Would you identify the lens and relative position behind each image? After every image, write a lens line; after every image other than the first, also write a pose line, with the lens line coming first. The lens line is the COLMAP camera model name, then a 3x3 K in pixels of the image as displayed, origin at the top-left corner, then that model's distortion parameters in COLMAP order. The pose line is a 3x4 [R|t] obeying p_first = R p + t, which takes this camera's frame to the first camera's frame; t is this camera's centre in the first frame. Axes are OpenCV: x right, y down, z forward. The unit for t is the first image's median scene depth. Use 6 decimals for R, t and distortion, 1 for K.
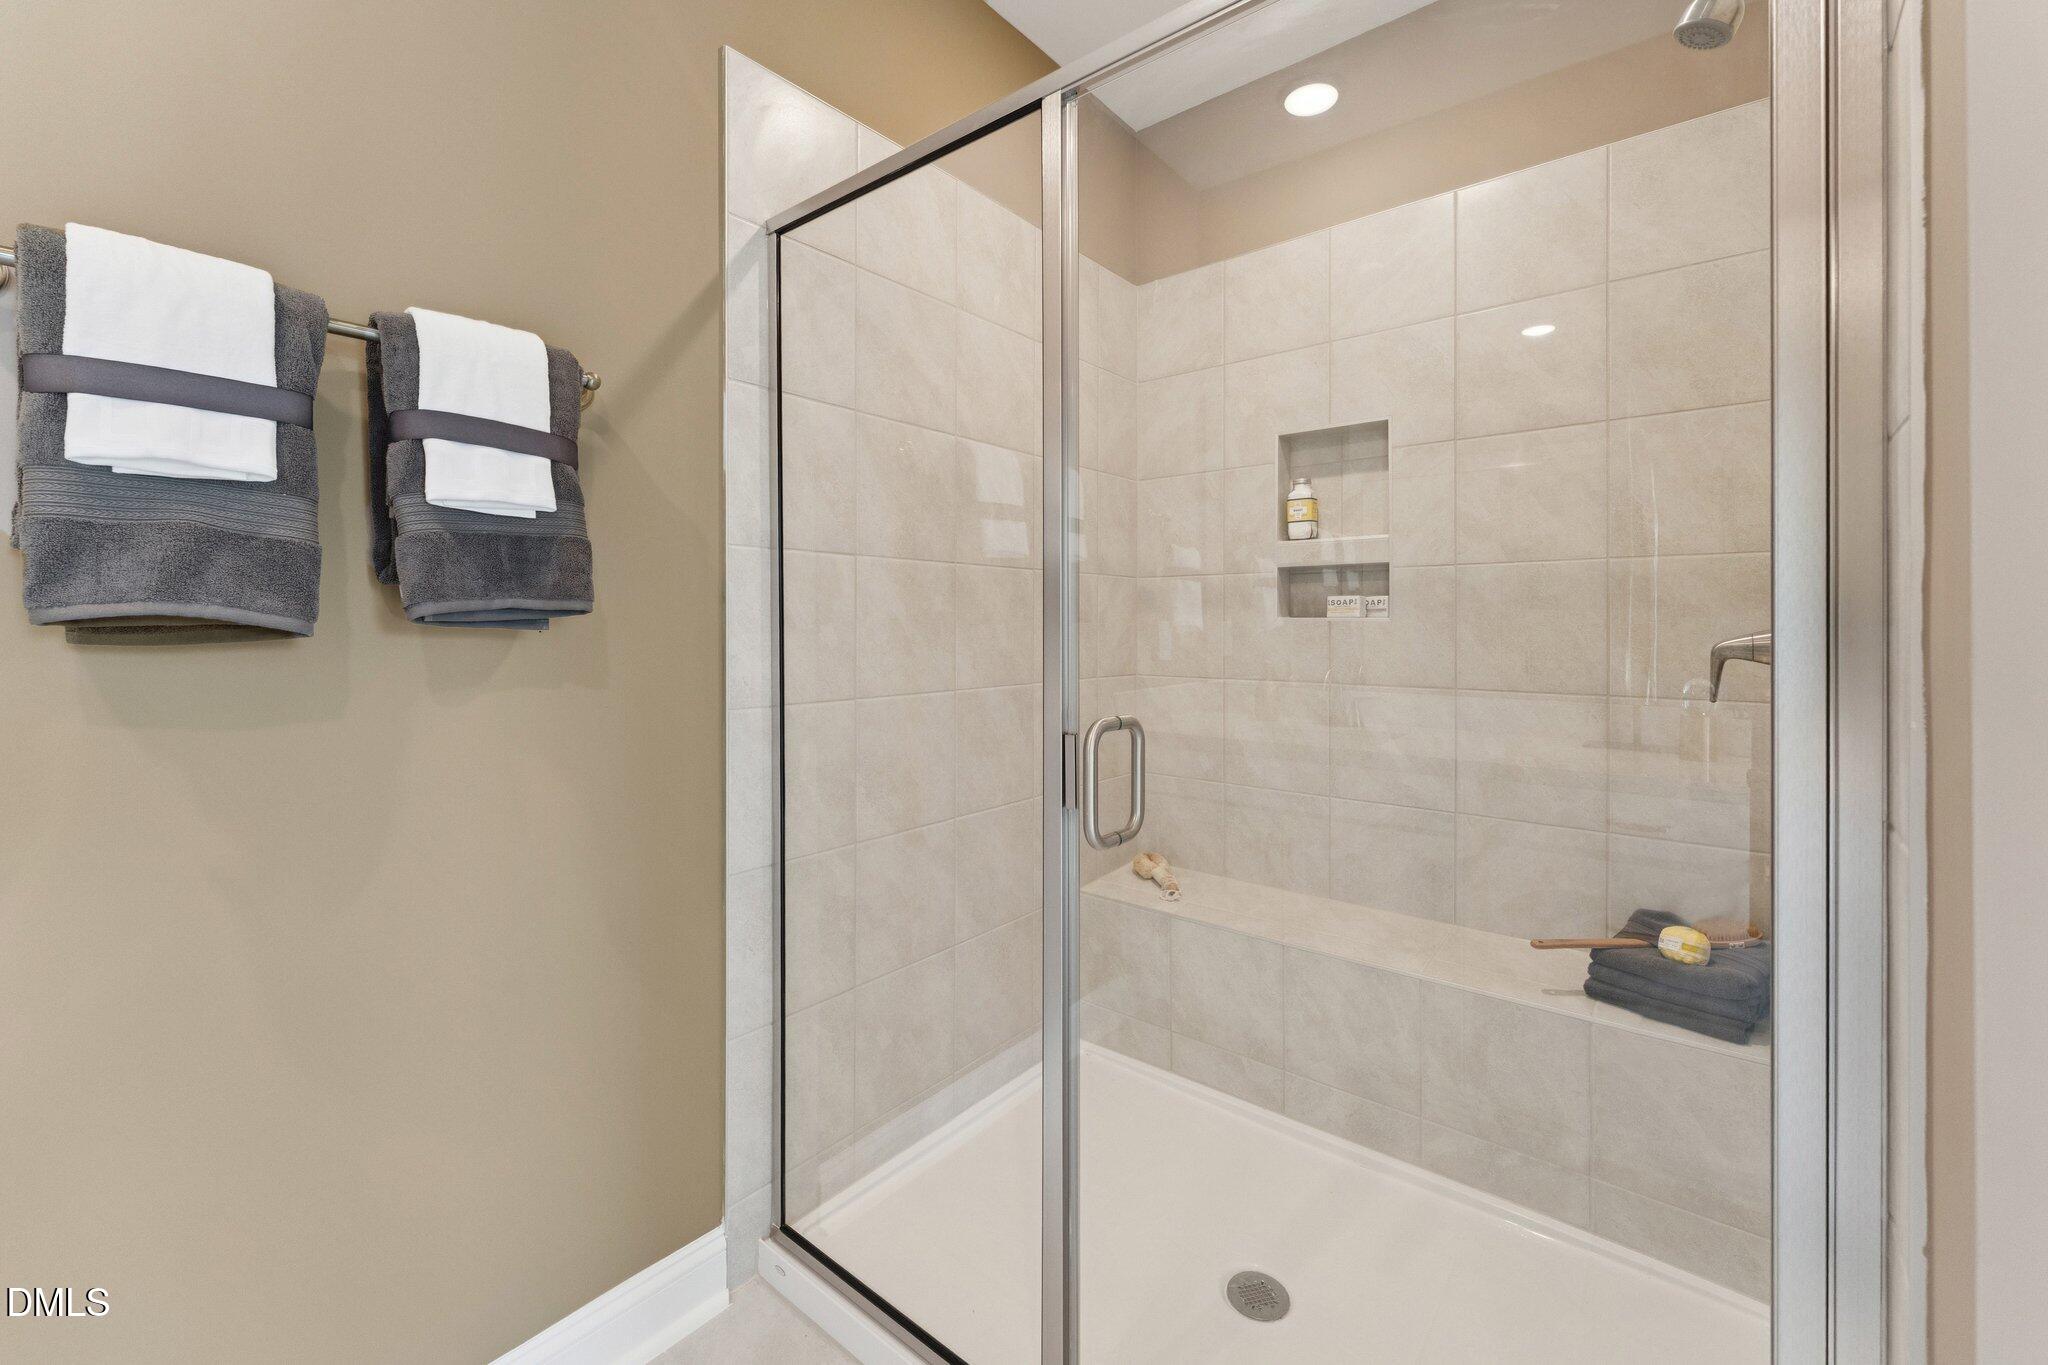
lens RADIAL K [[859.9, 0, 1015.5], [0, 859.9, 630.6], [0, 0, 1]] dist [-0.000464, 0.000126]
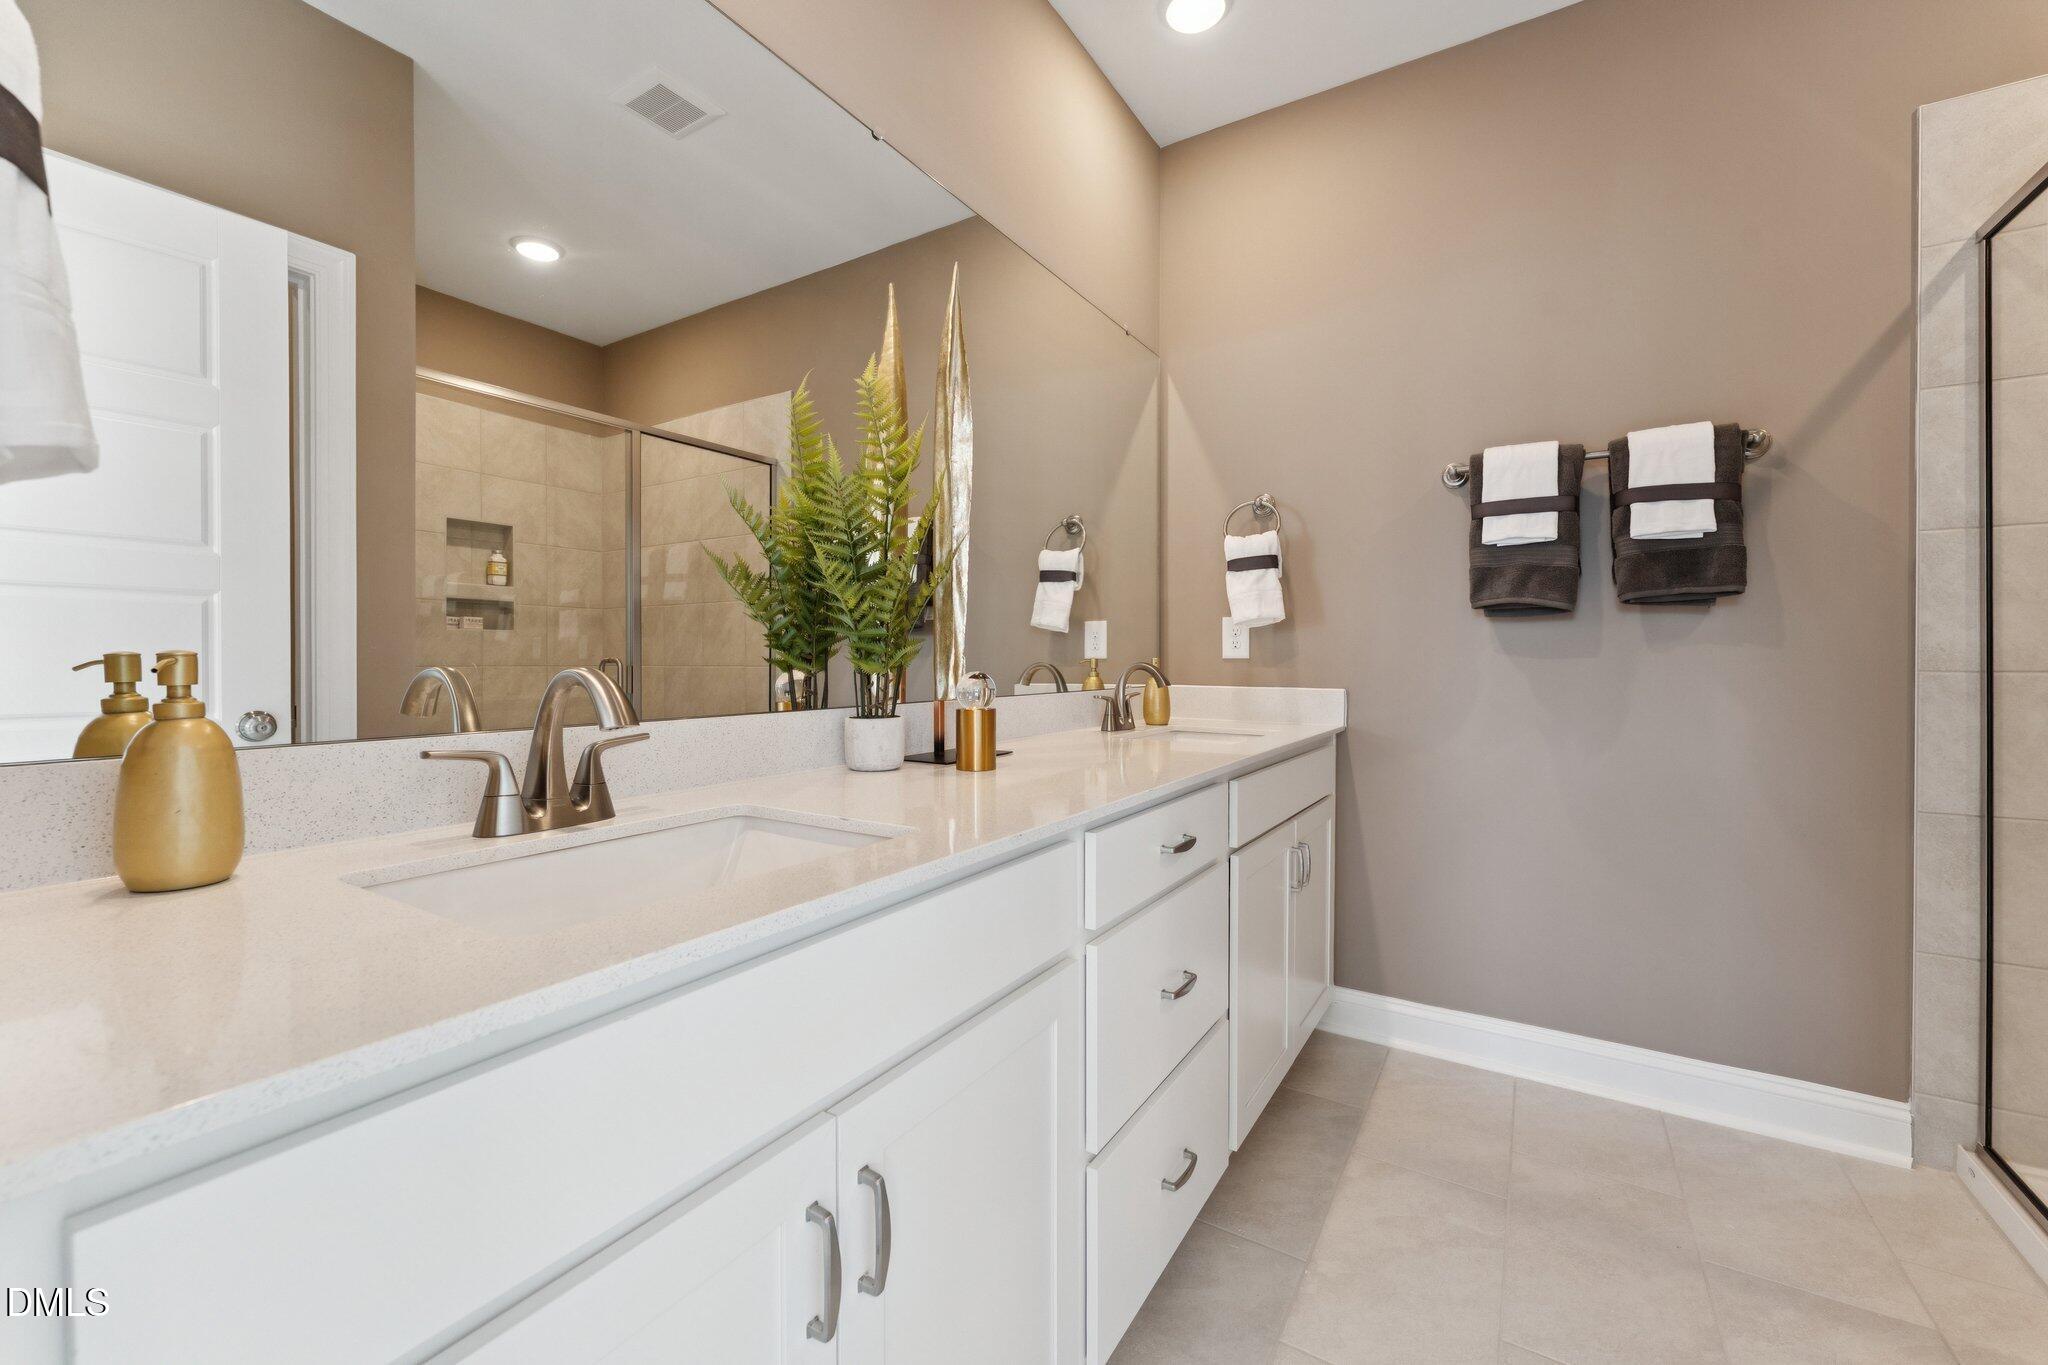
lens RADIAL K [[835.7, 0, 1041.5], [0, 835.7, 657.4], [0, 0, 1]] dist [0.000521, 0.000092]
pose [[0.166319, 0.002316, -0.986069, 0.807367], [-0.000280, 0.999997, 0.002301, 0.095398], [0.986072, -0.000107, 0.166320, -0.508377]]
